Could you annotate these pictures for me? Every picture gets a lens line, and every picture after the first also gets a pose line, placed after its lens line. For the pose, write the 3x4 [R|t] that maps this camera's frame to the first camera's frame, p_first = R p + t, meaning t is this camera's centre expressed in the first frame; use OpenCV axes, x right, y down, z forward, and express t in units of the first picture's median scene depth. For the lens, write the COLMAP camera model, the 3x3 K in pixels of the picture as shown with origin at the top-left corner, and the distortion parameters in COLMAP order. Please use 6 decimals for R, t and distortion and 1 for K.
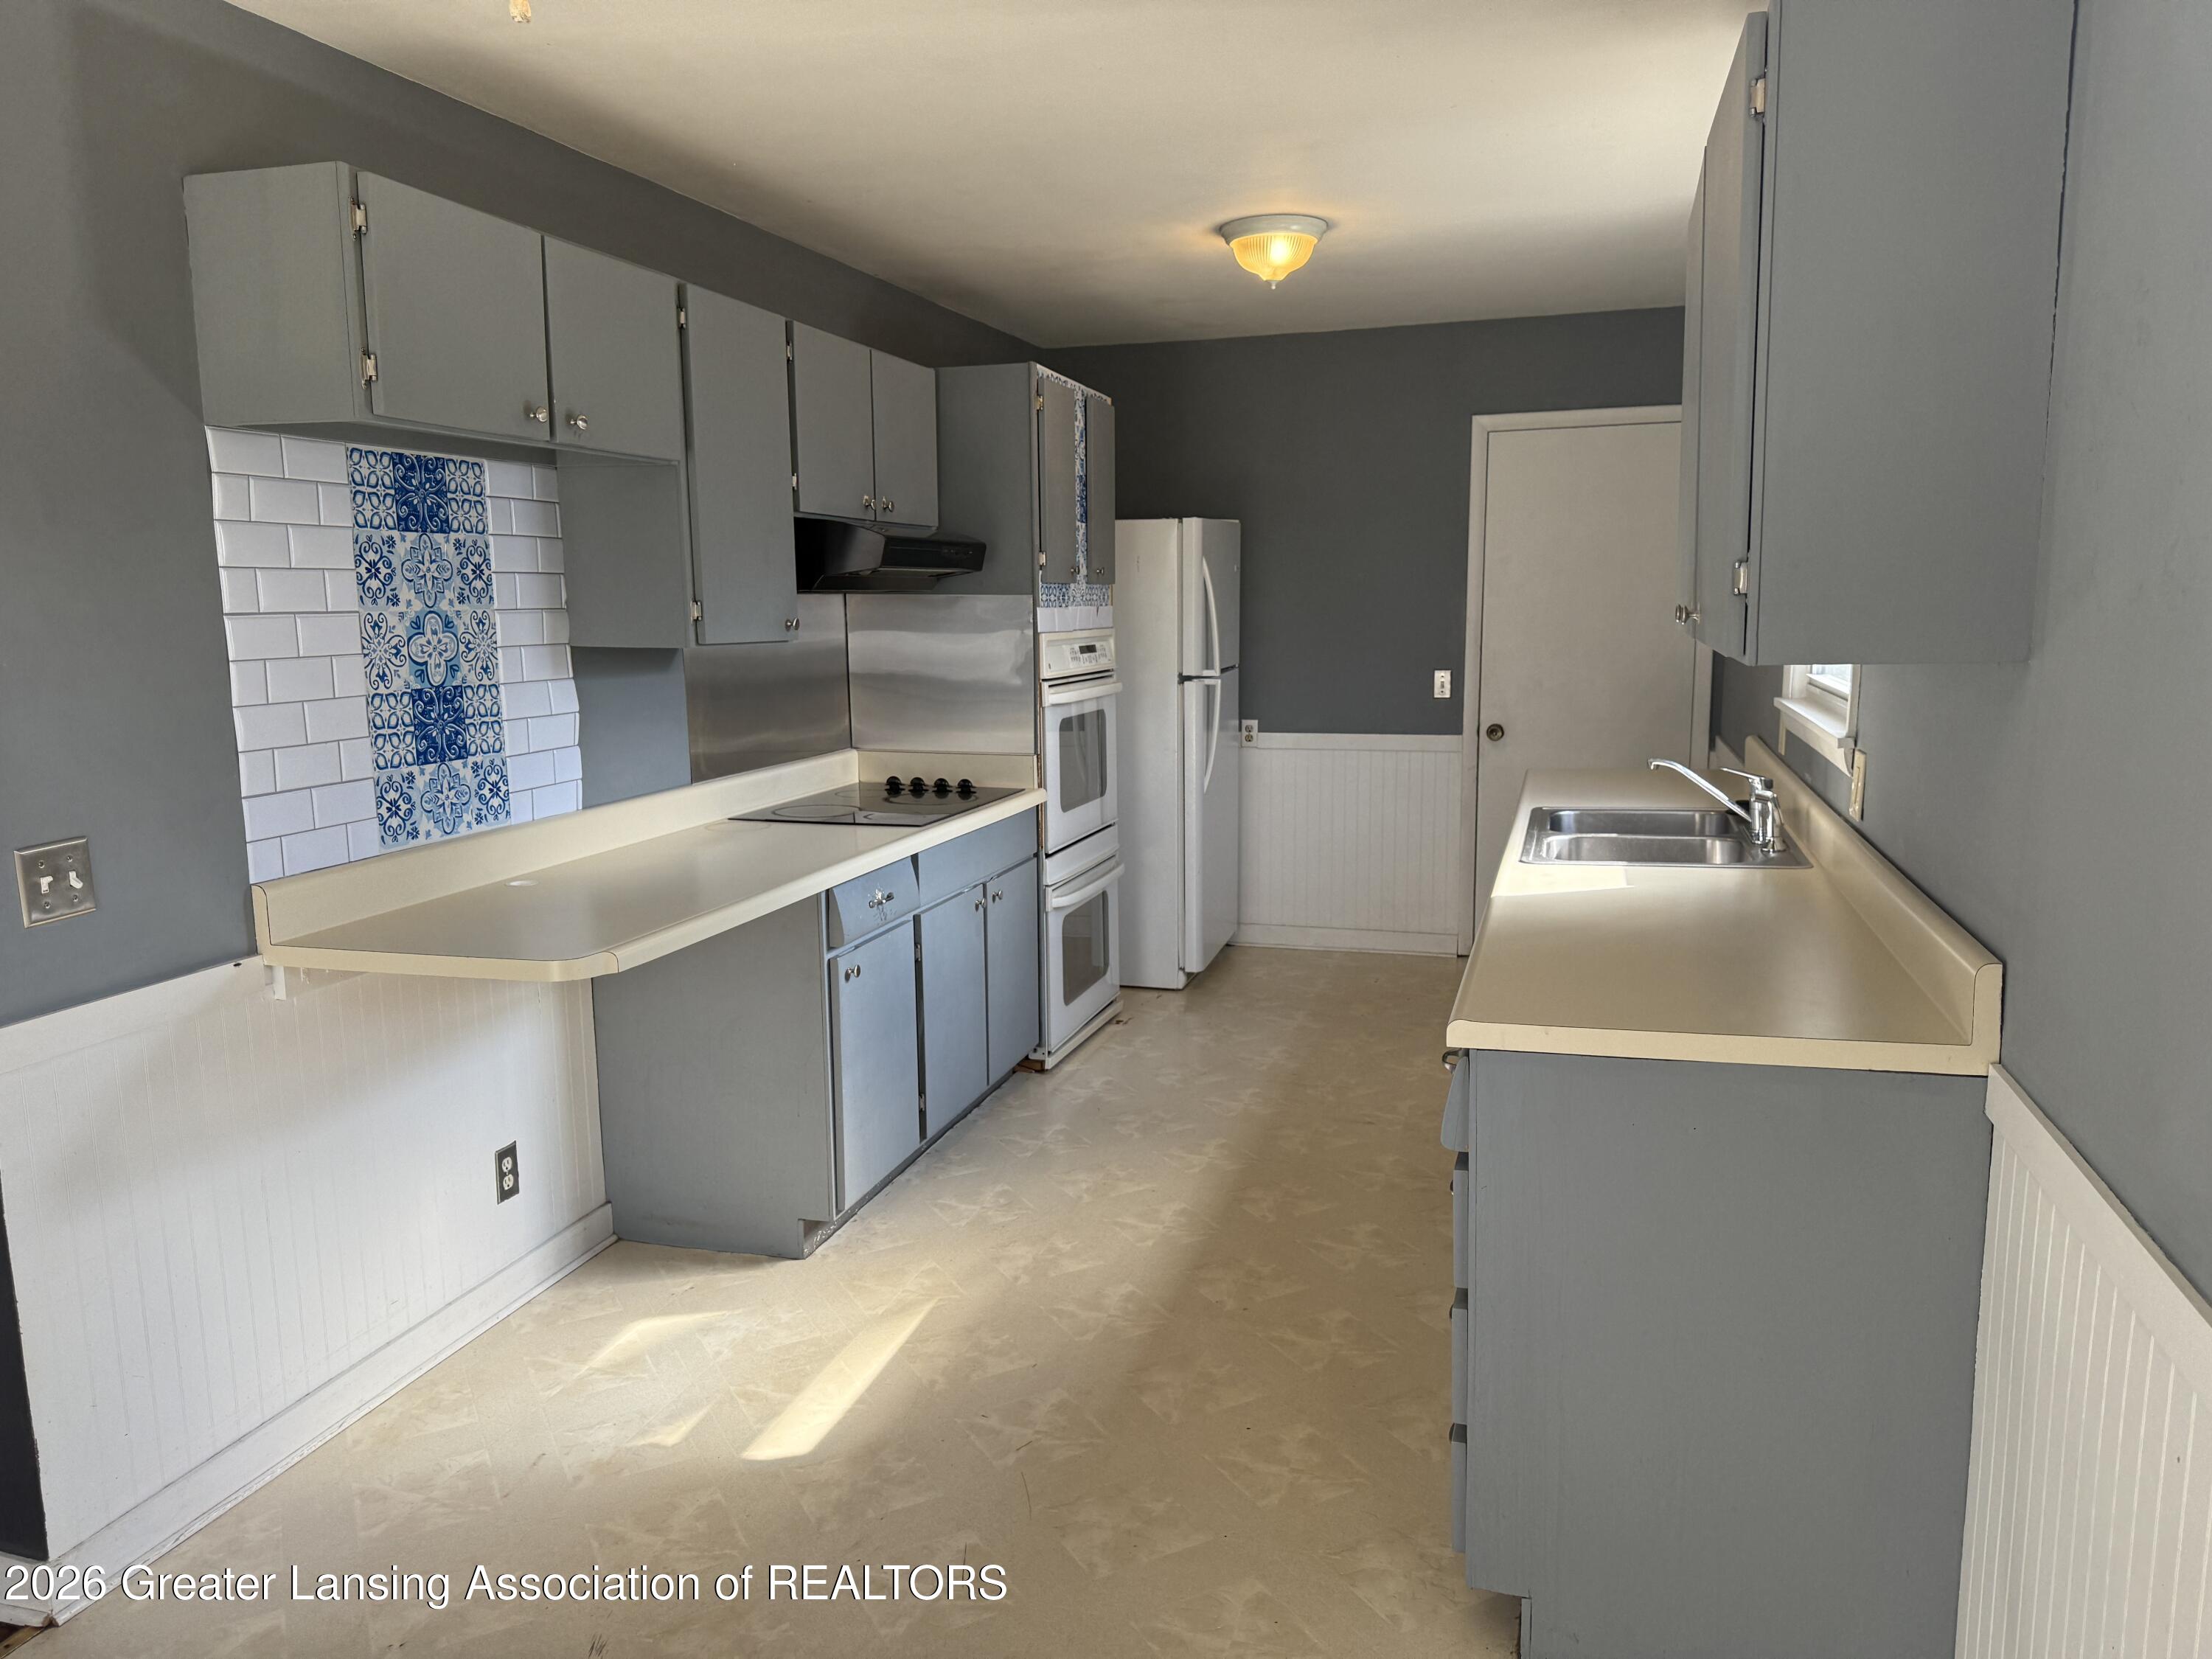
lens RADIAL K [[1560.1, 0, 1093.8], [0, 1560.1, 836.2], [0, 0, 1]] dist [0.176871, -0.346002]
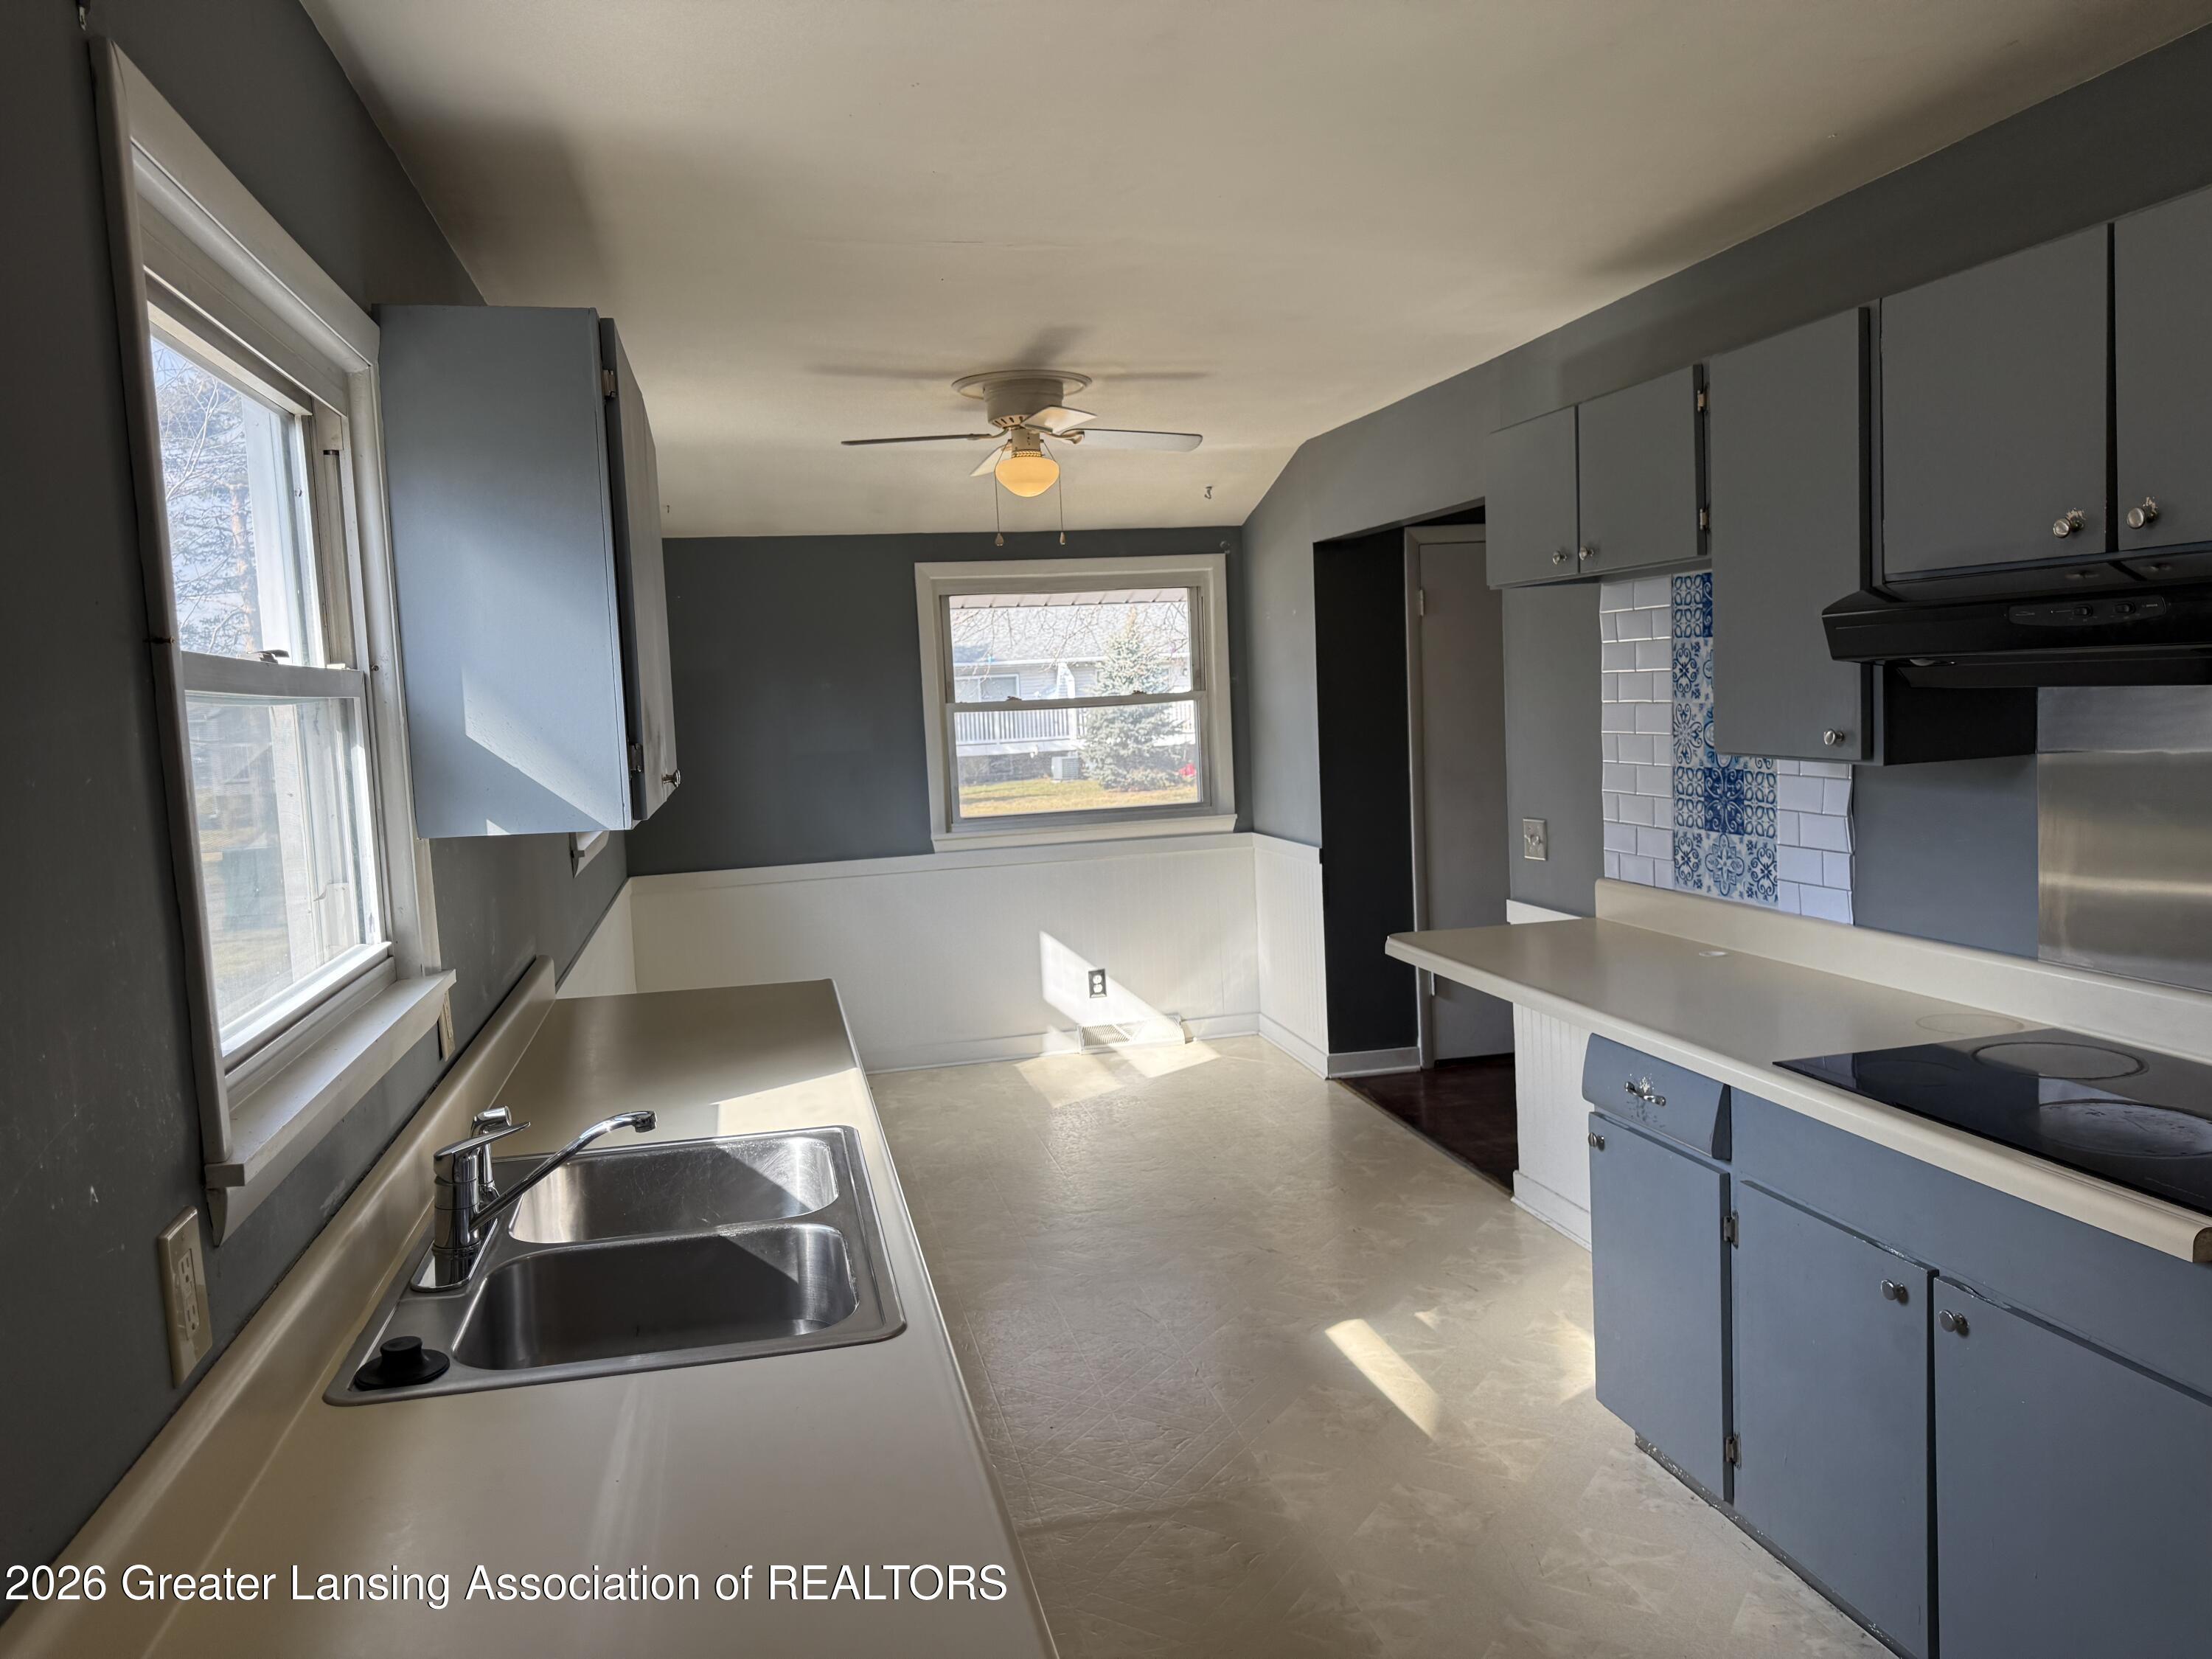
lens RADIAL K [[1563.5, 0, 1101.1], [0, 1563.5, 837.1], [0, 0, 1]] dist [0.142064, -0.219742]
pose [[-0.864995, 0.103445, -0.491001, 0.531759], [-0.017028, 0.971904, 0.234760, -0.297653], [0.501491, 0.211427, -0.838931, 1.690660]]
